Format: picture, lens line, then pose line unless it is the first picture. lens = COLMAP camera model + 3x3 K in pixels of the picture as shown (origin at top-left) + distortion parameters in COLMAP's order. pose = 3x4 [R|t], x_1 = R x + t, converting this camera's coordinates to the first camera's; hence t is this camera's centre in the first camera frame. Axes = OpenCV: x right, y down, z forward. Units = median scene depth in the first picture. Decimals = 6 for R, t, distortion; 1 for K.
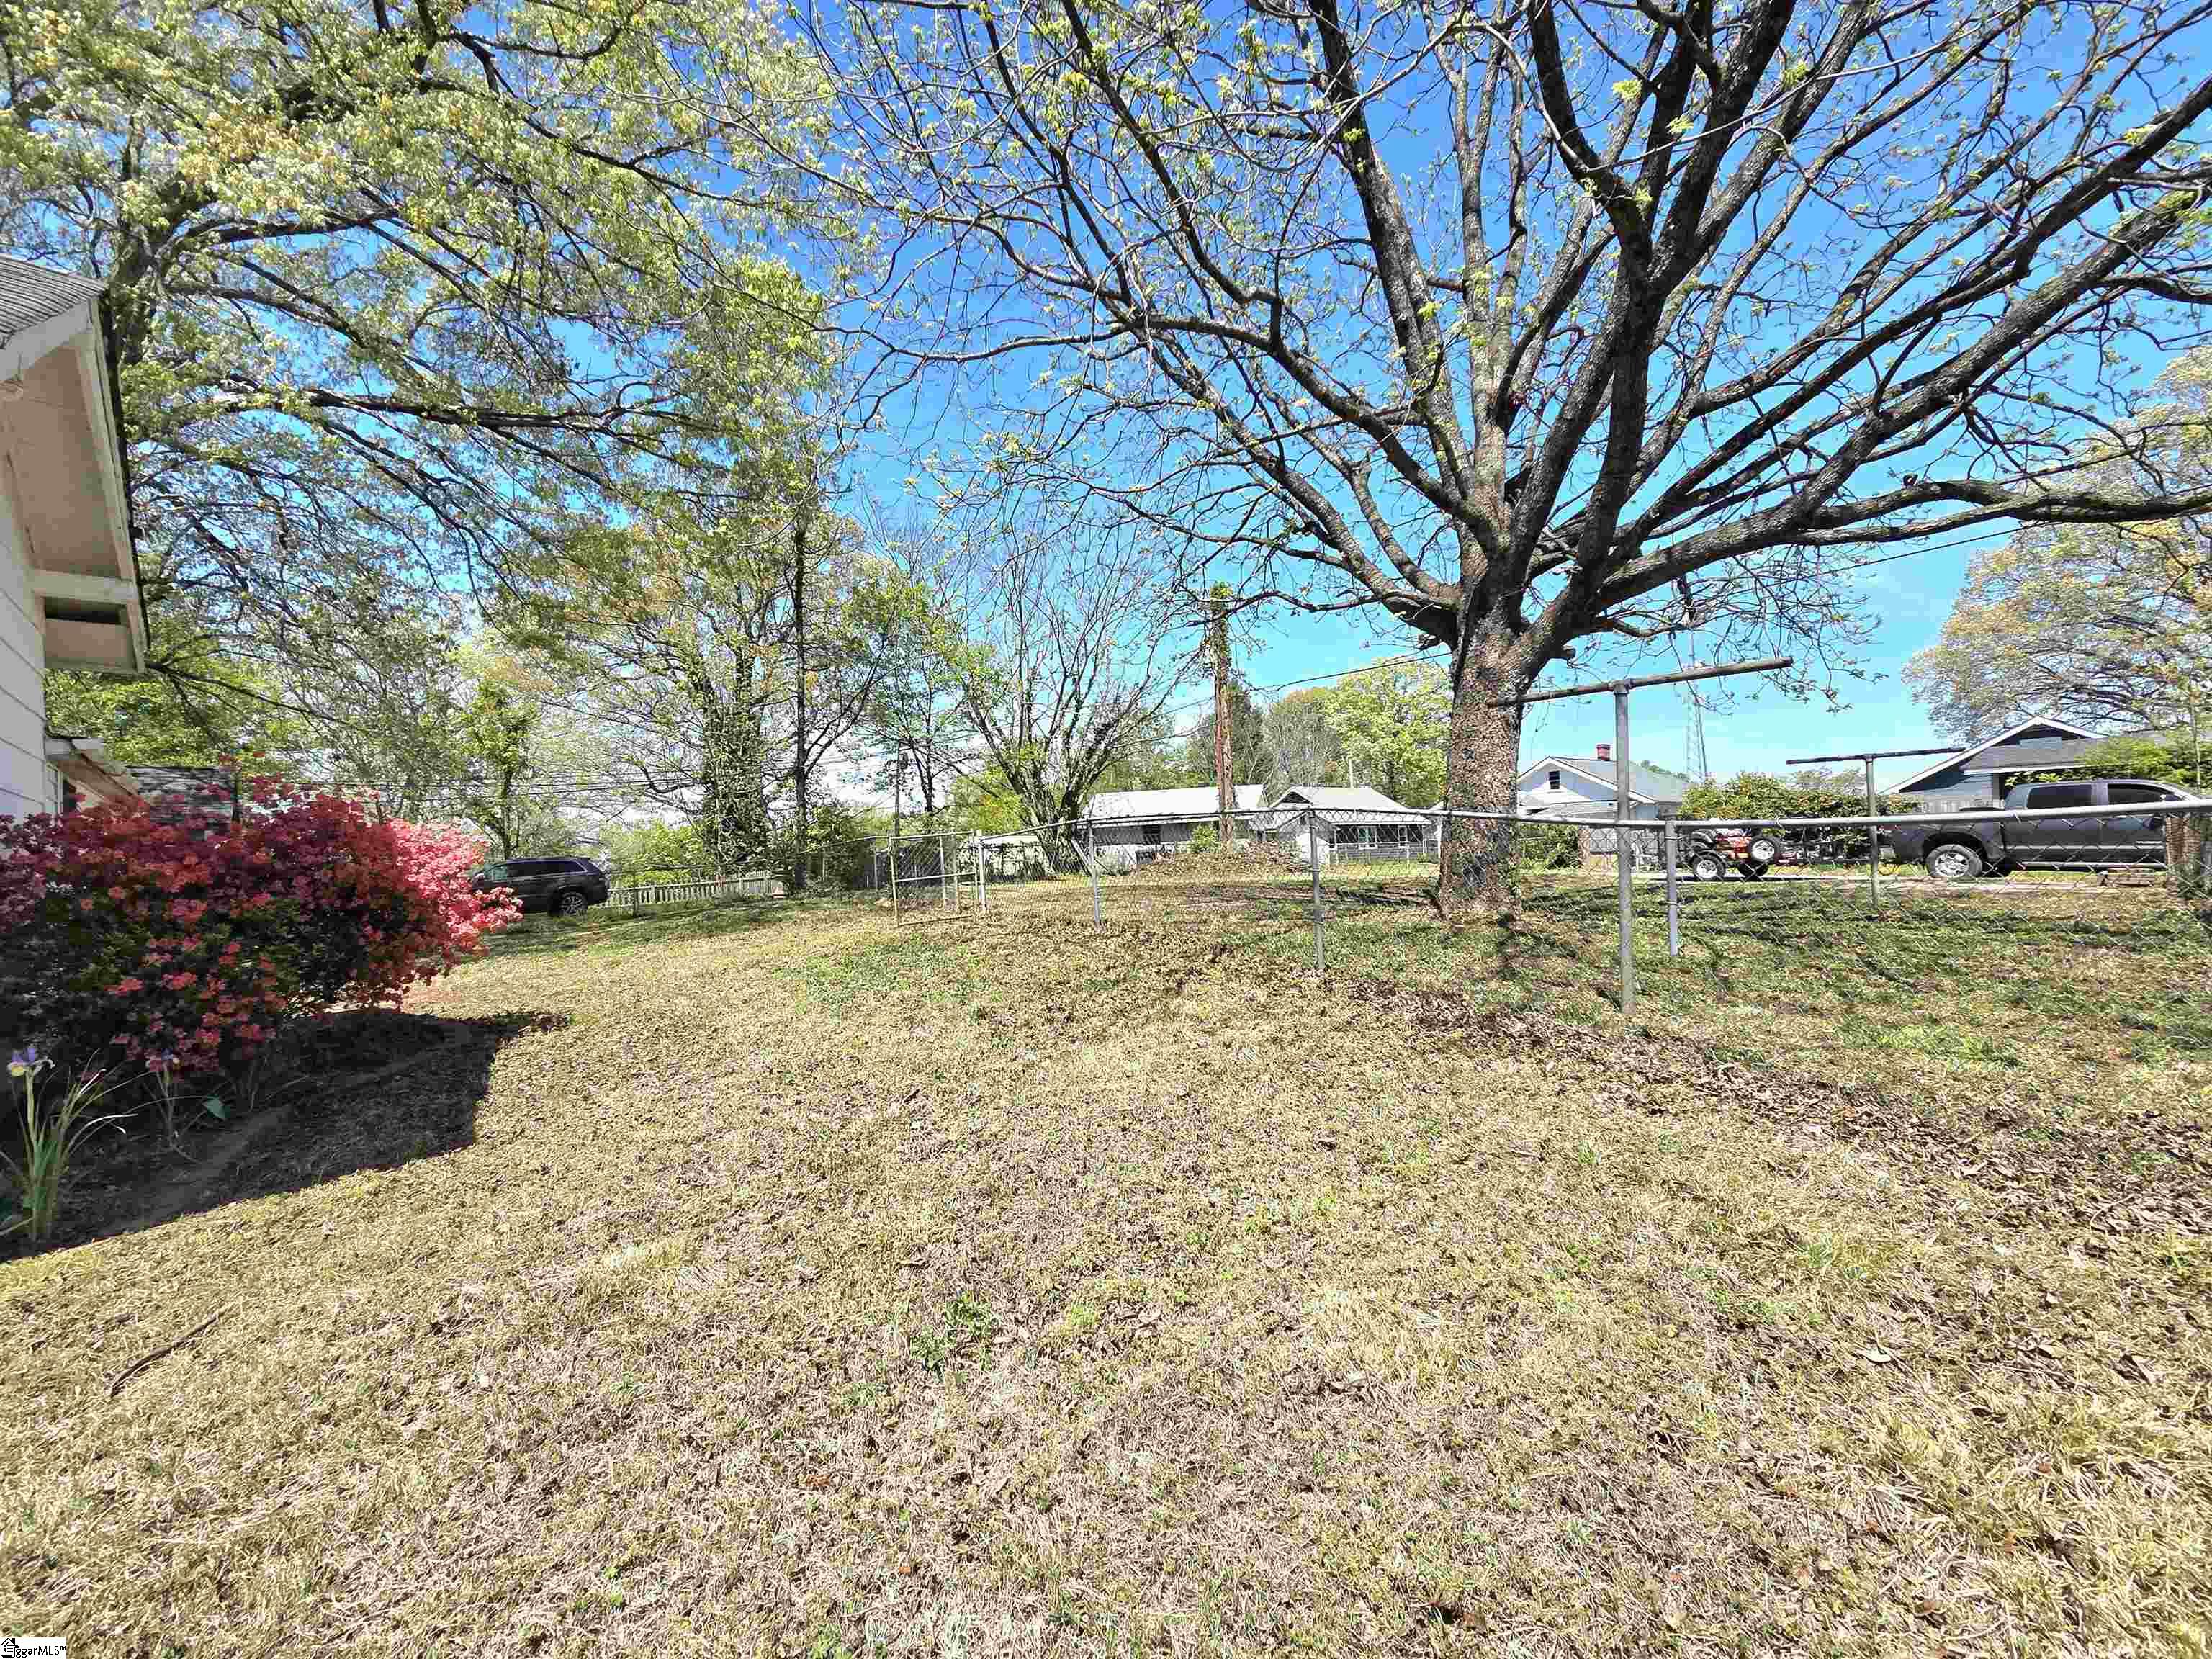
lens RADIAL K [[906.3, 0, 1104.2], [0, 906.3, 825.5], [0, 0, 1]] dist [0.002008, -0.000220]
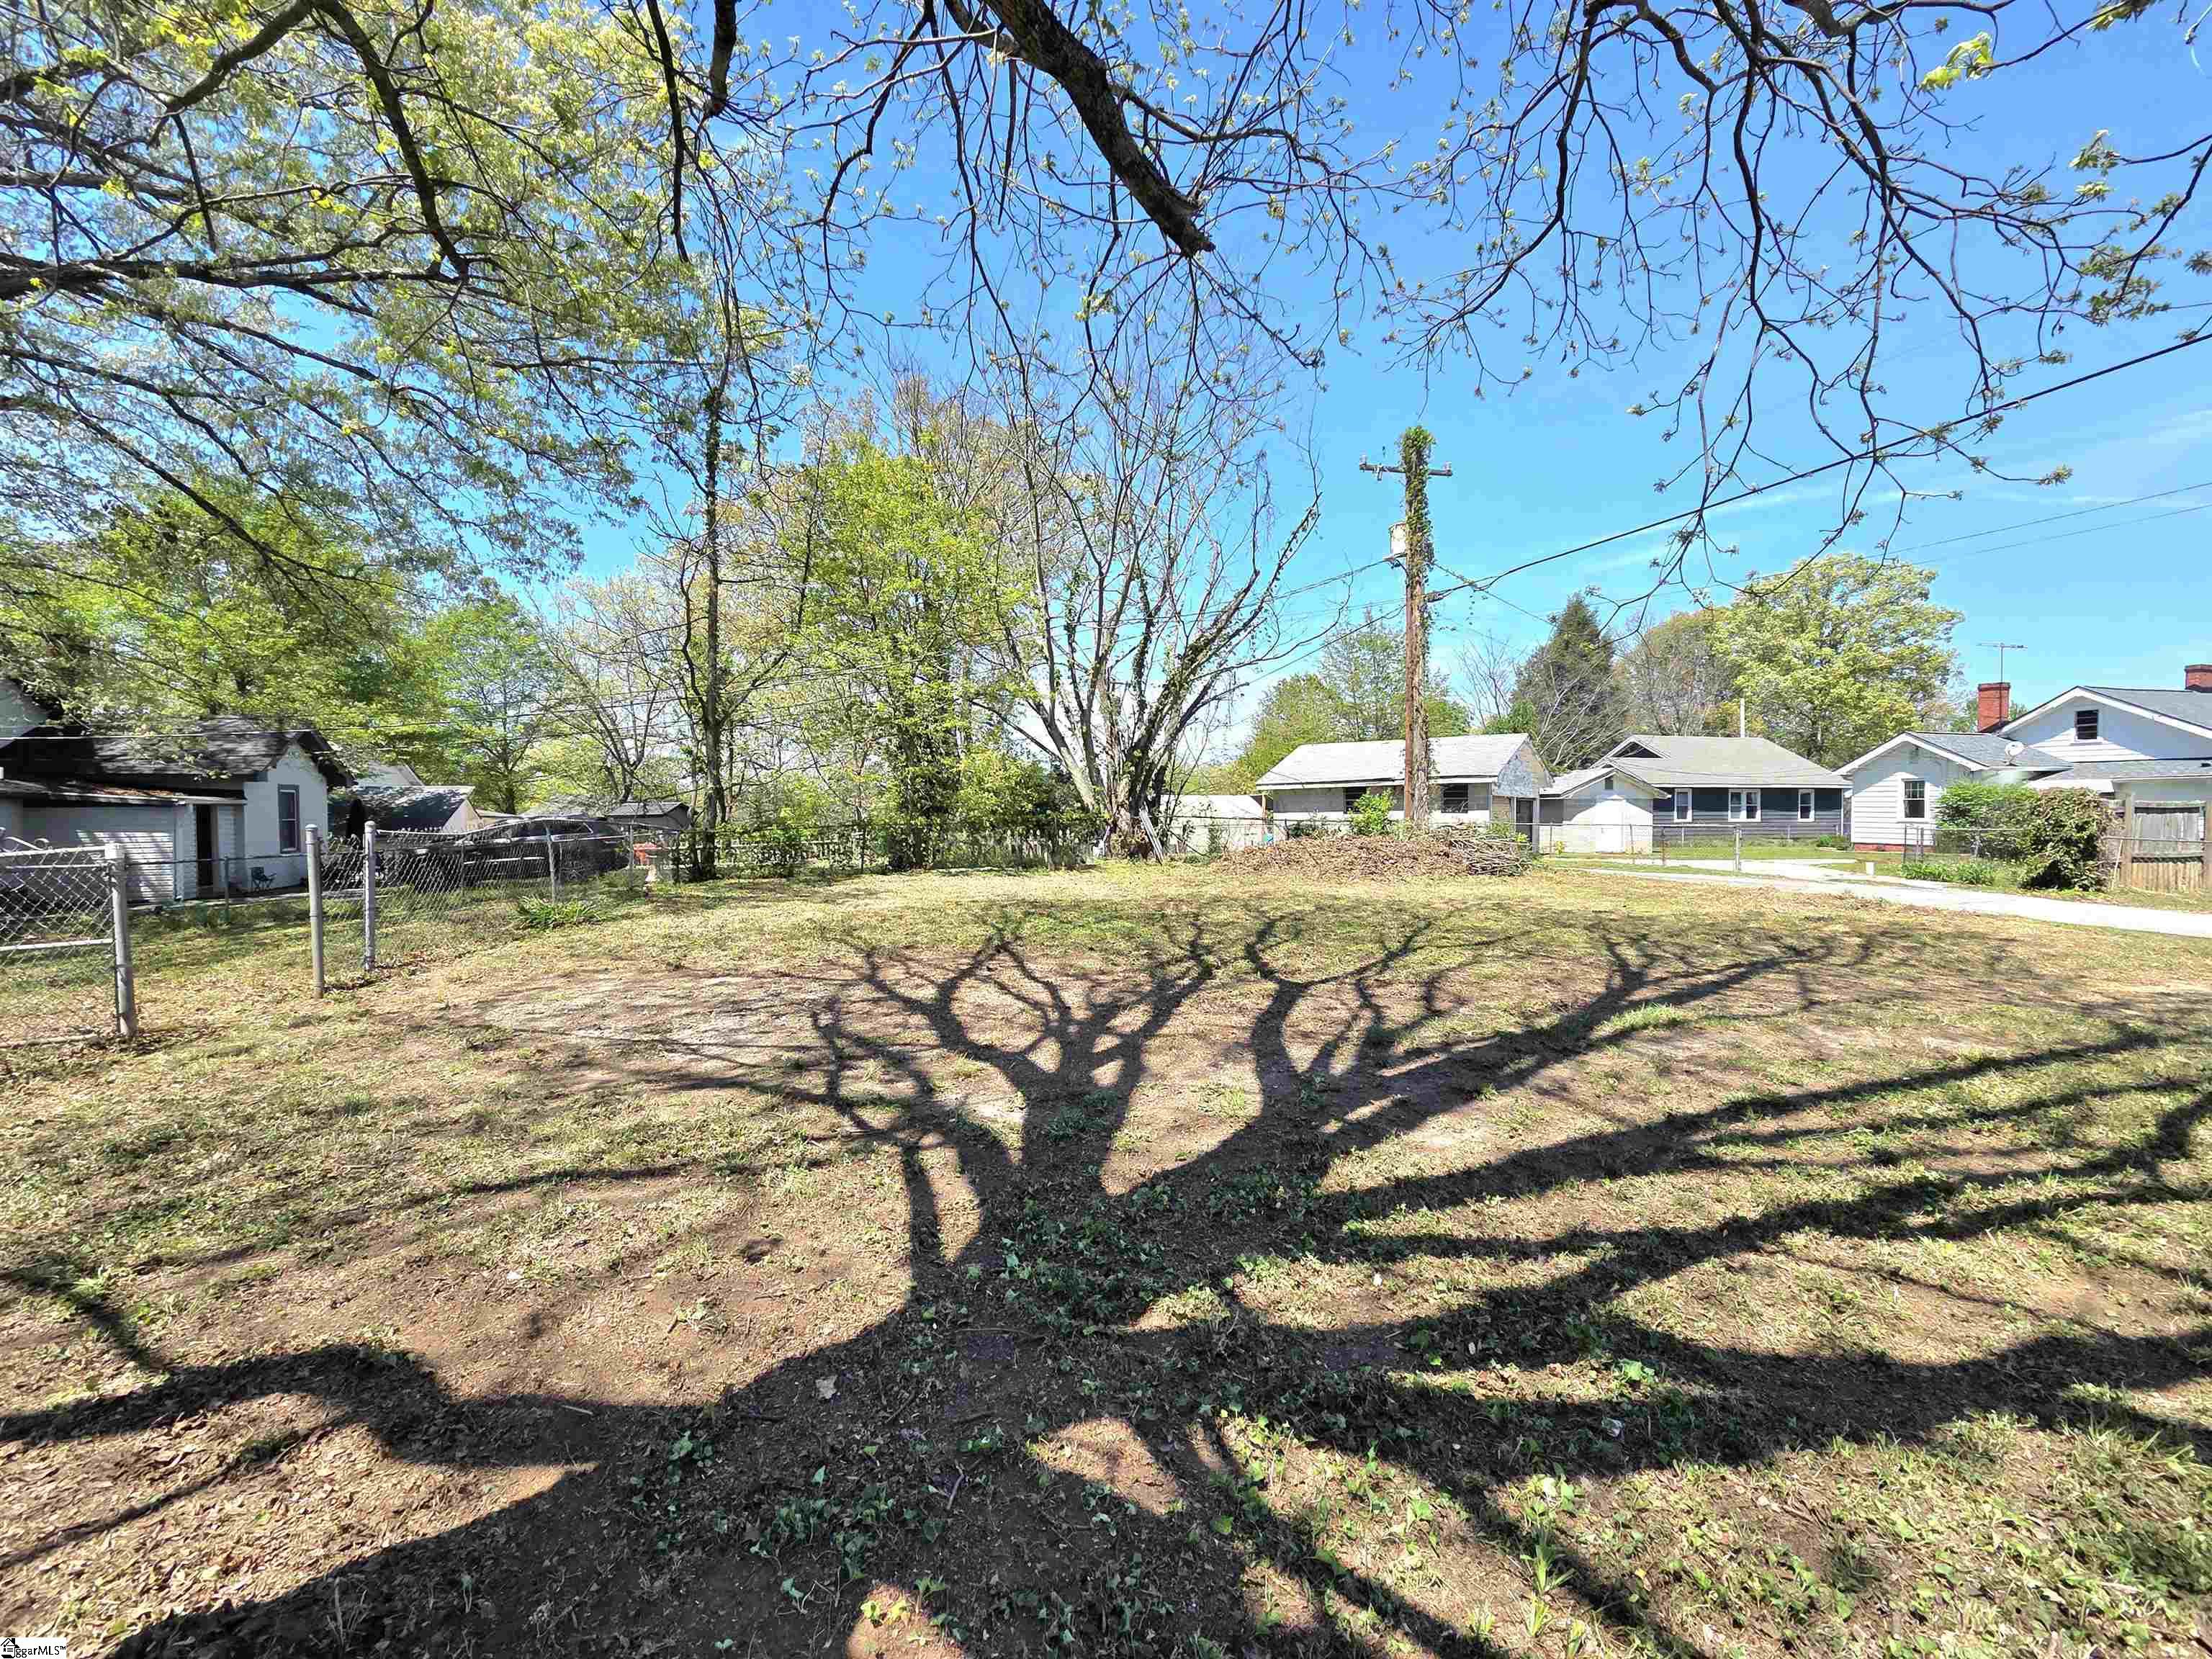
lens RADIAL K [[906.3, 0, 1104.2], [0, 906.3, 825.5], [0, 0, 1]] dist [0.002008, -0.000220]
pose [[0.927201, 0.039271, -0.372499, 0.119770], [-0.017985, 0.998009, 0.060449, -0.008156], [0.374132, -0.049349, 0.926062, 0.195119]]
